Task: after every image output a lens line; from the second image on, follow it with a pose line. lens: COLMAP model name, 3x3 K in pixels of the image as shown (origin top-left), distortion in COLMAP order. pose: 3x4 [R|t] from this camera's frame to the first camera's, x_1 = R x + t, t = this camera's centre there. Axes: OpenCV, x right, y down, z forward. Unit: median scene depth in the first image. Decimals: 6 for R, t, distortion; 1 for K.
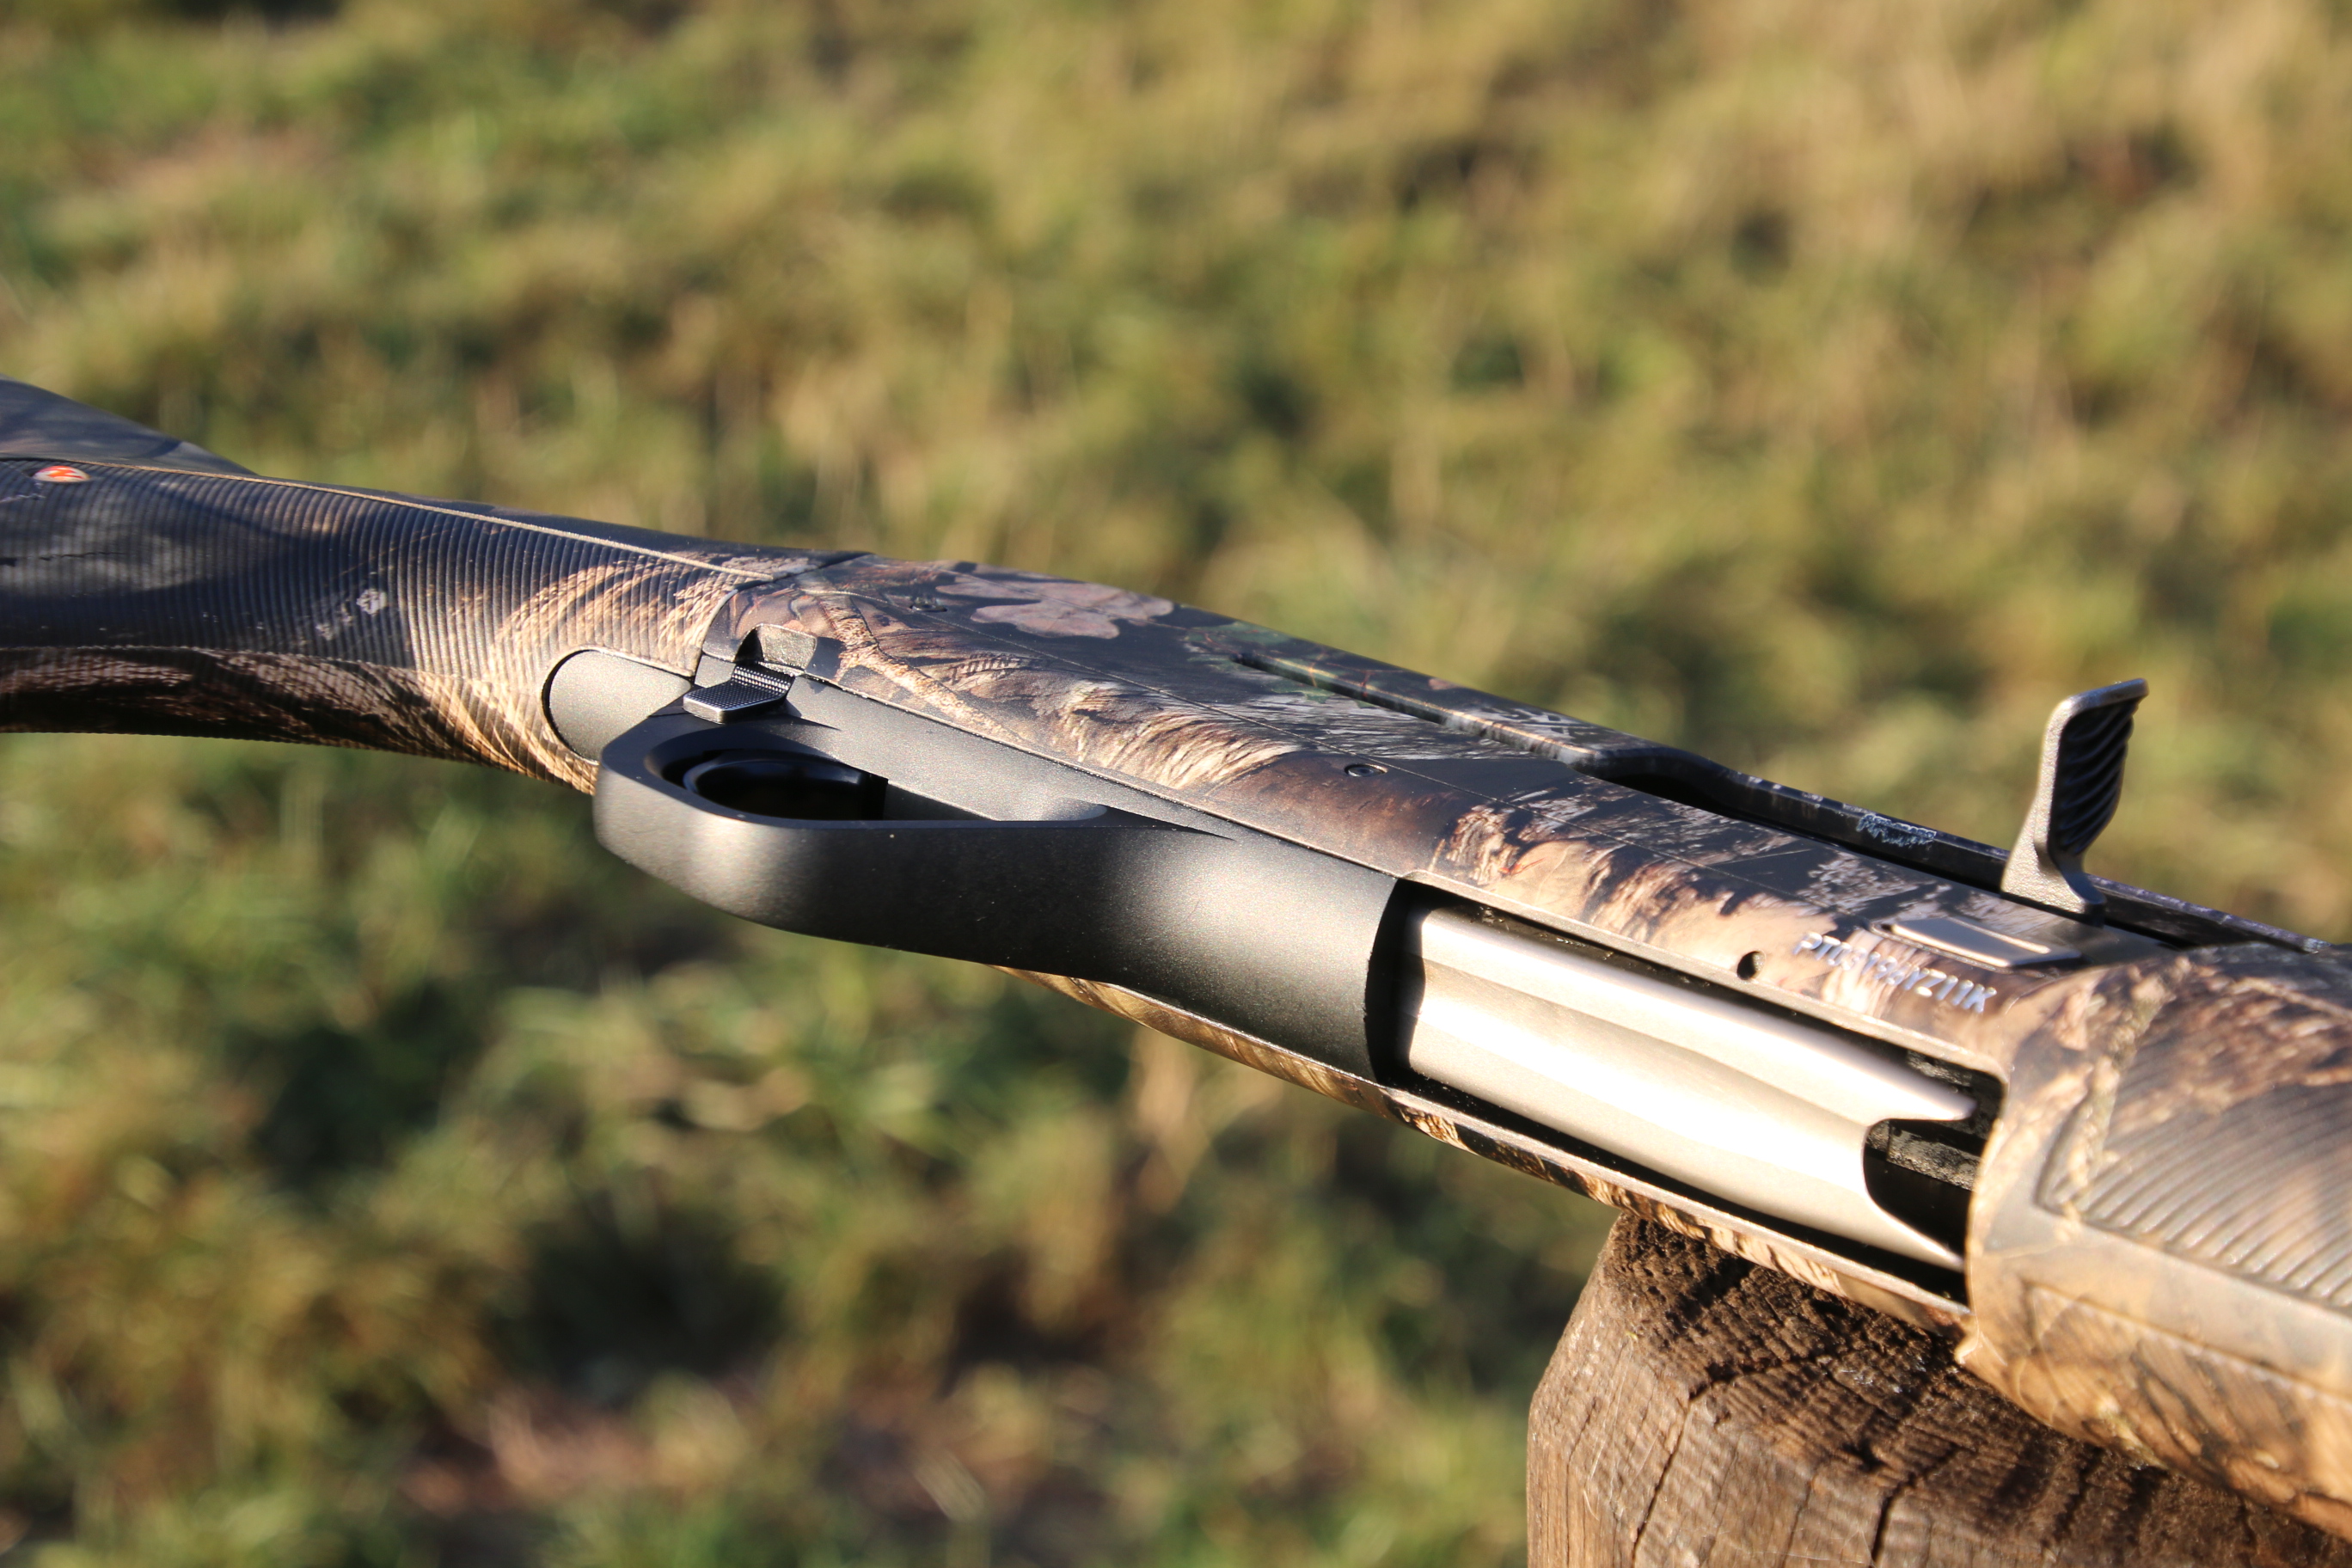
lens RADIAL K [[4656.1, 0, 1279.2], [0, 4656.1, 903.5], [0, 0, 1]] dist [0.413214, 0.000000]
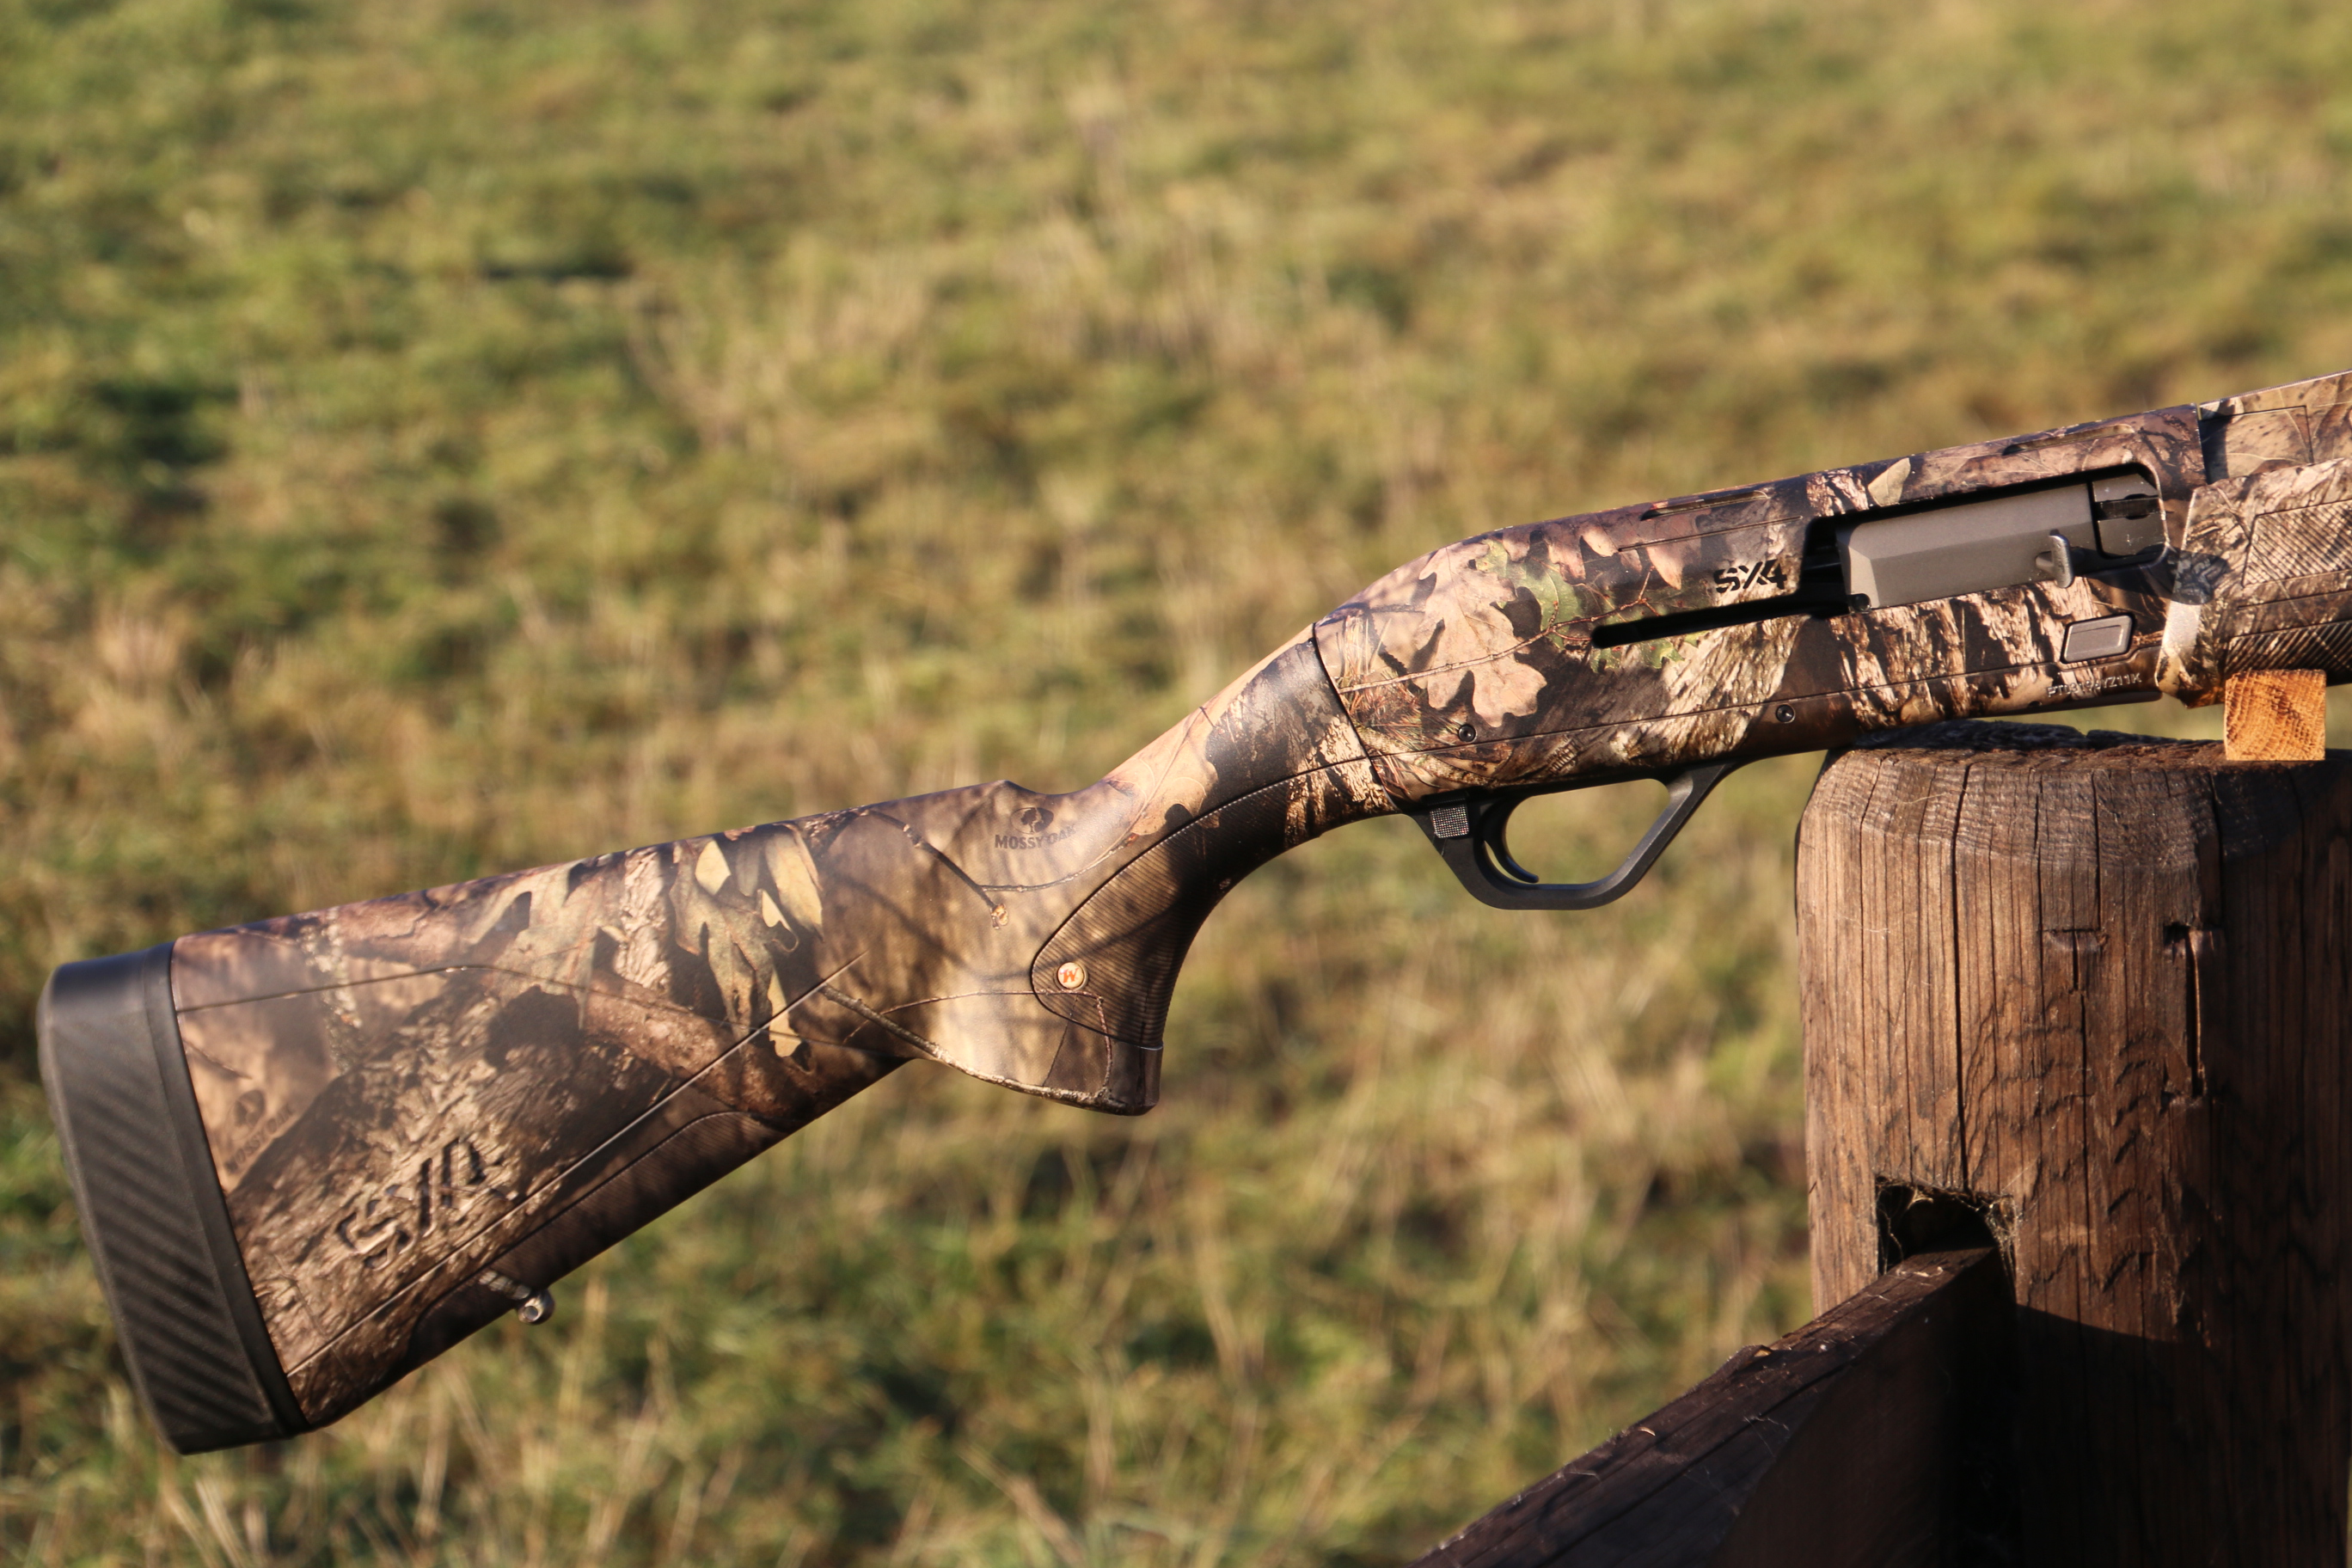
lens RADIAL K [[6711.8, 0, 1387.5], [0, 6711.8, 924.6], [0, 0, 1]] dist [0.891169, 0.000000]
pose [[0.992050, -0.019104, 0.124384, -0.125161], [0.048638, 0.969807, -0.238973, 0.209353], [-0.116063, 0.243123, 0.963027, -0.482373]]
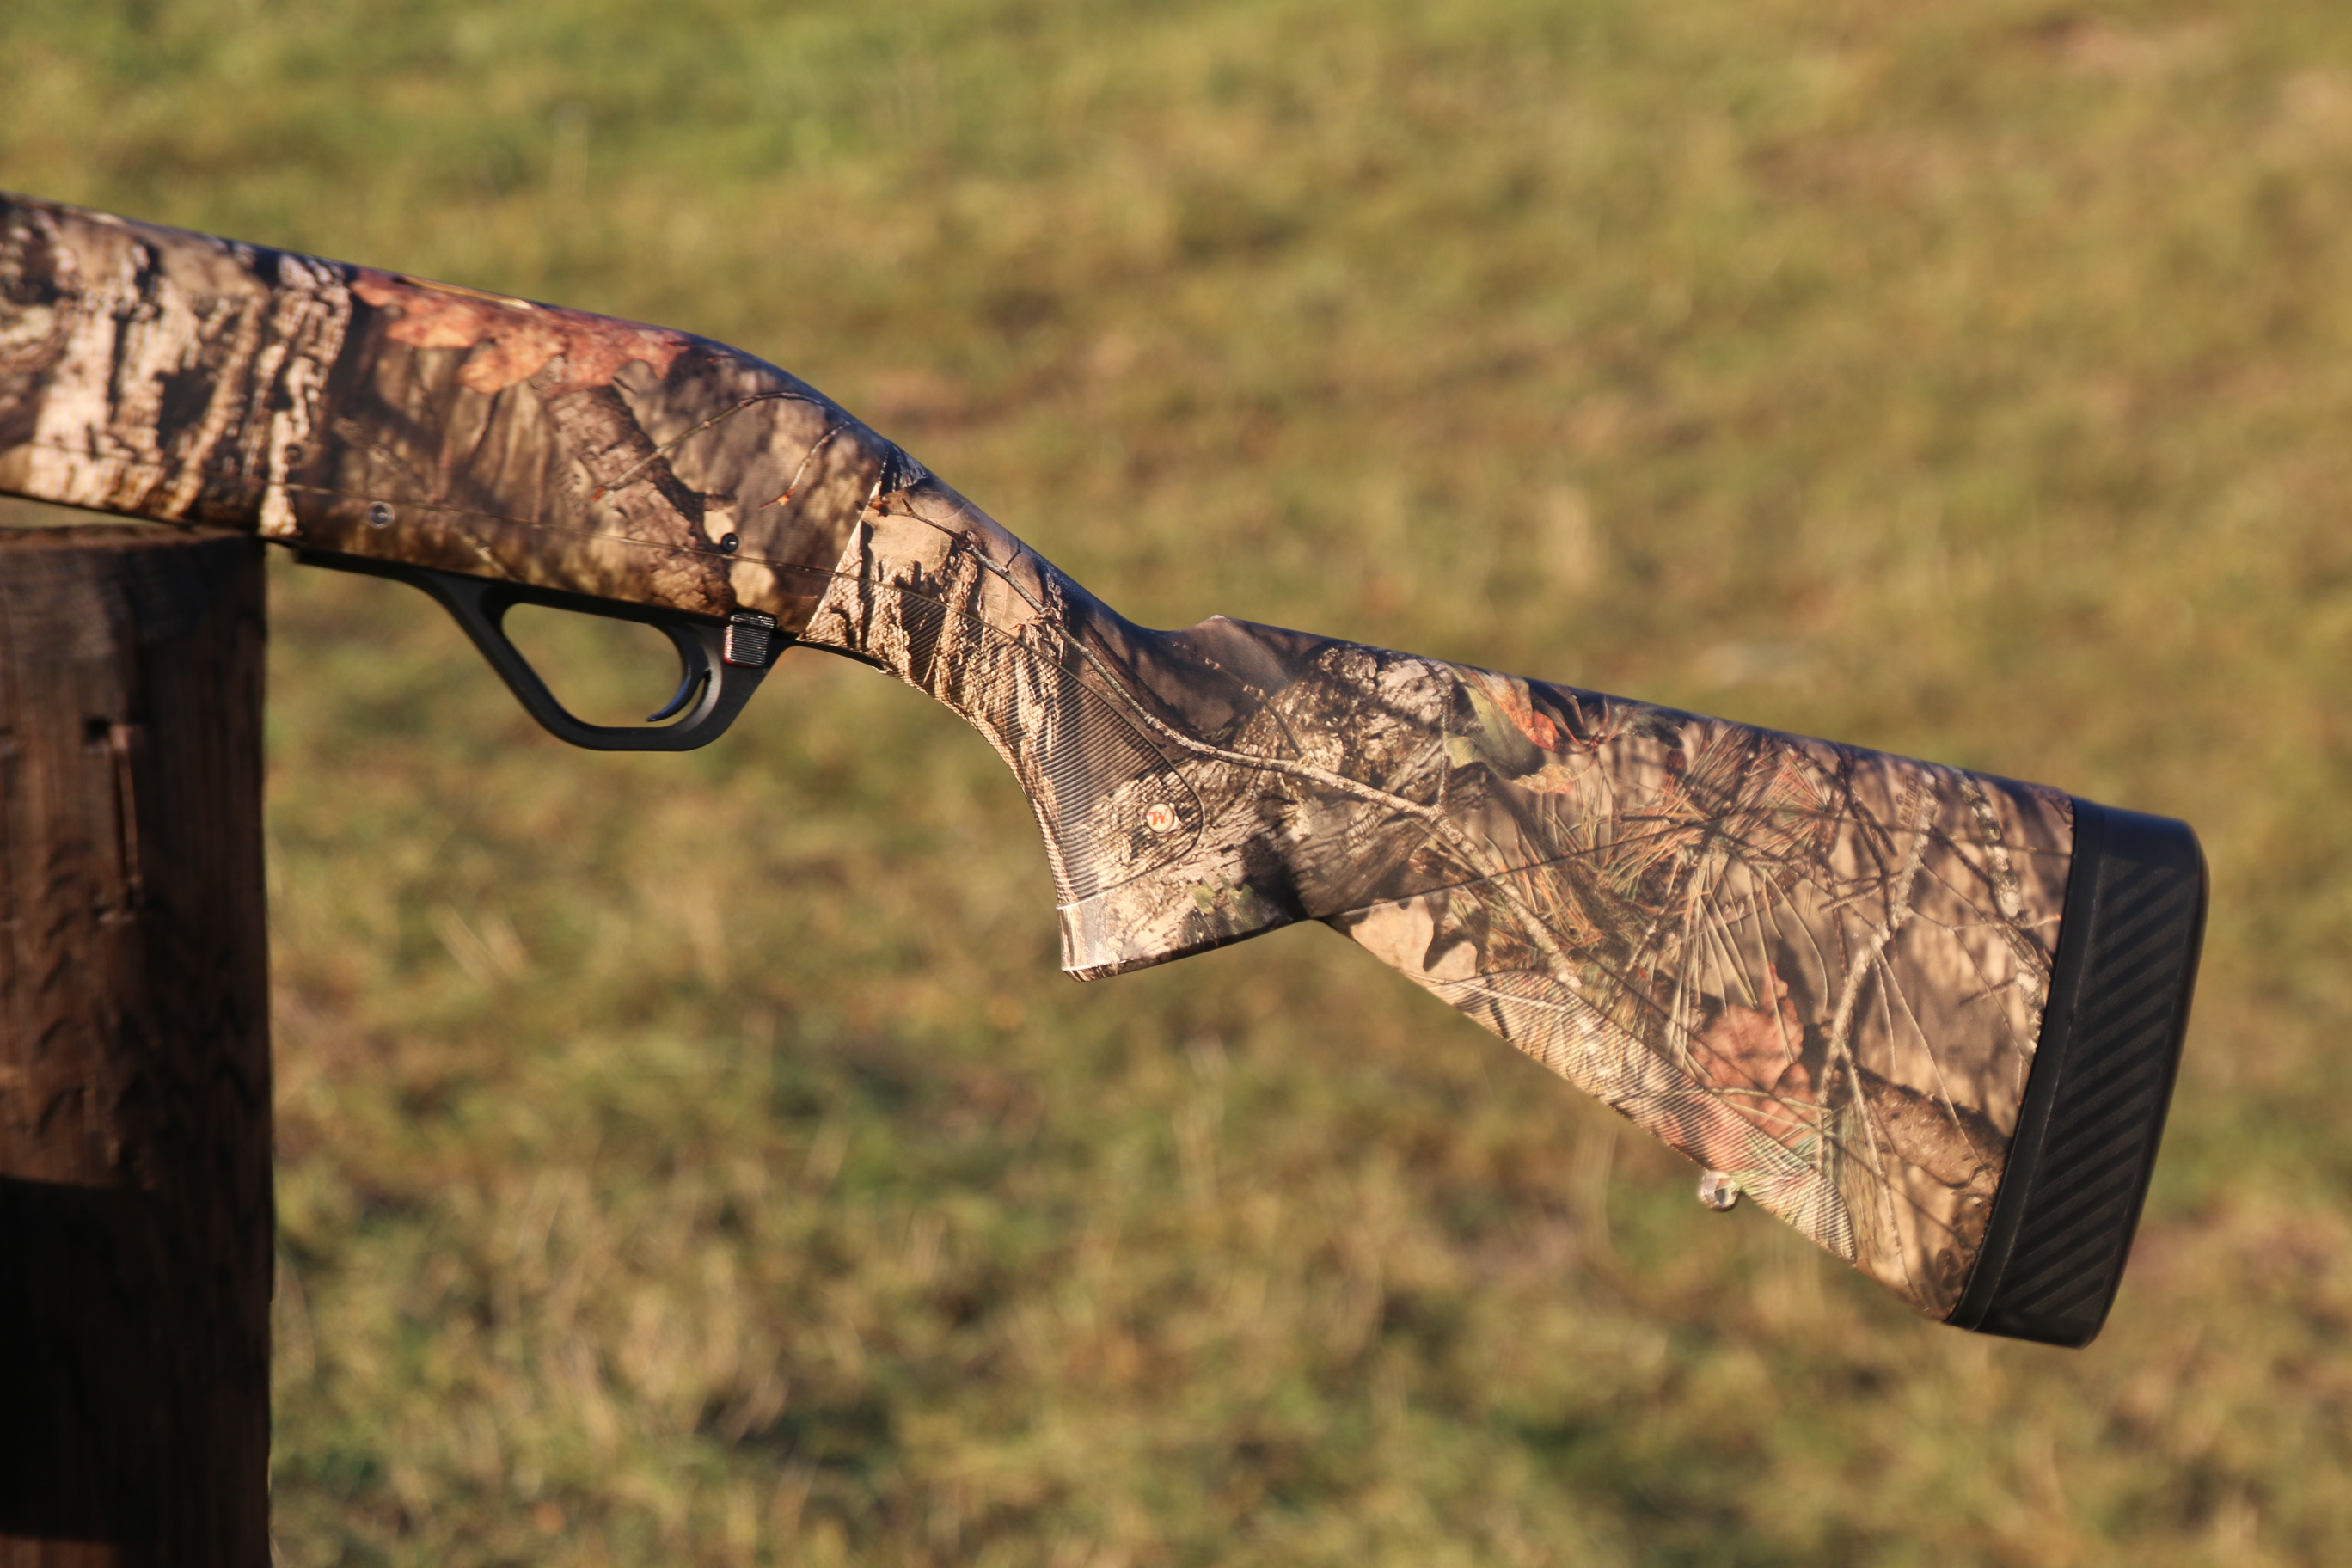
lens RADIAL K [[8364.6, 0, 1235.5], [0, 8364.6, 867.7], [0, 0, 1]] dist [1.344281, 0.000000]
pose [[0.856426, -0.089341, 0.508480, -0.275911], [0.221120, 0.953479, -0.204900, 0.246538], [-0.466519, 0.287917, 0.836340, -0.530839]]
